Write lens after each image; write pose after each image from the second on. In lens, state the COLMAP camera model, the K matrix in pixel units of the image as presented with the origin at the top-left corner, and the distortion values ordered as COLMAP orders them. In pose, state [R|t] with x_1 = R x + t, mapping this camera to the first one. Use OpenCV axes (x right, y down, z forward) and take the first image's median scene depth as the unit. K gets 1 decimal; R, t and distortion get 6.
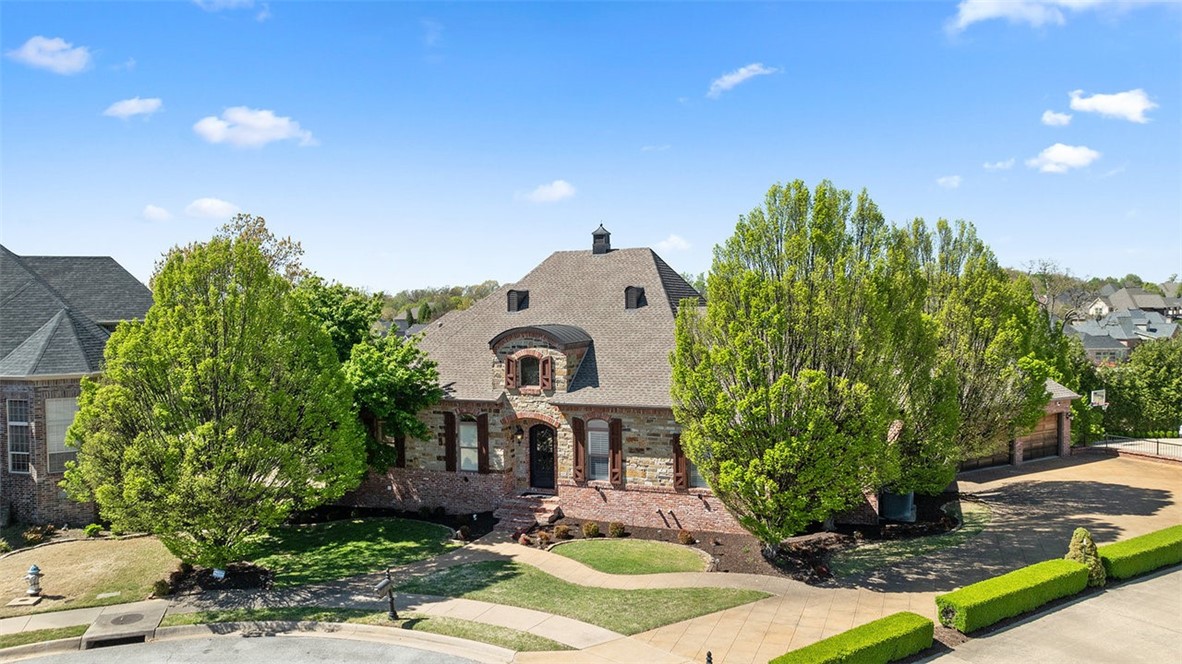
lens RADIAL K [[834.9, 0, 597.1], [0, 834.9, 325.0], [0, 0, 1]] dist [-0.007686, 0.016500]
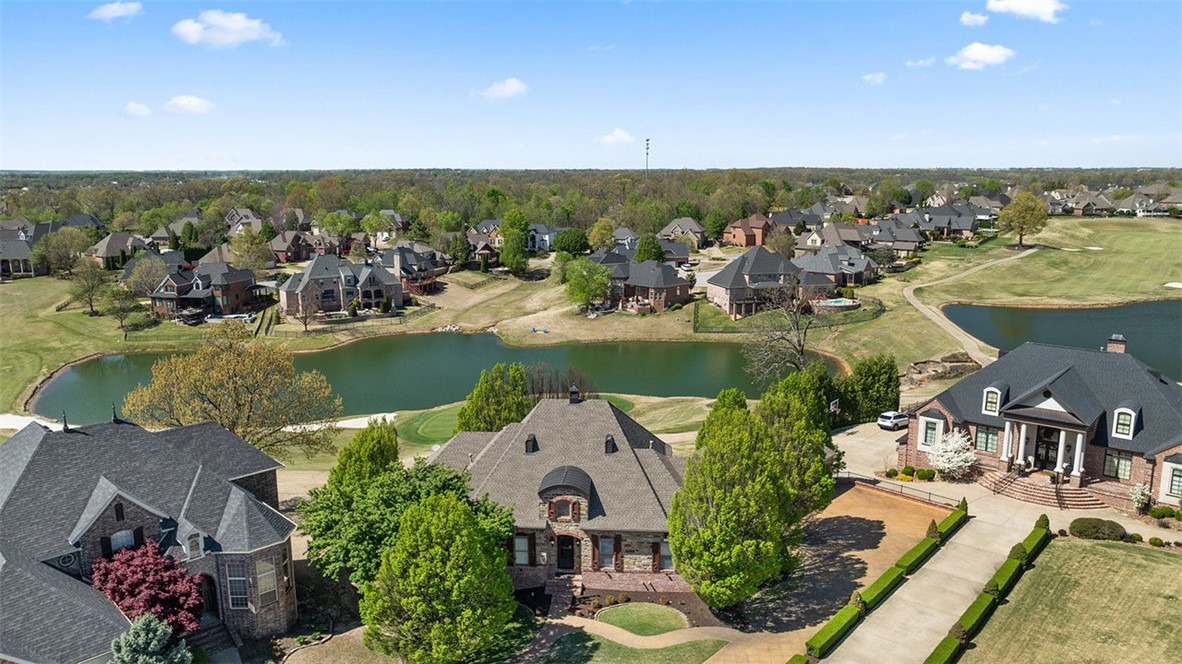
lens RADIAL K [[834.9, 0, 589.0], [0, 834.9, 325.6], [0, 0, 1]] dist [-0.007686, 0.016500]
pose [[0.956403, -0.049965, 0.287744, -0.506146], [0.005221, 0.988024, 0.154211, -0.578589], [-0.292003, -0.145986, 0.945210, -0.562763]]
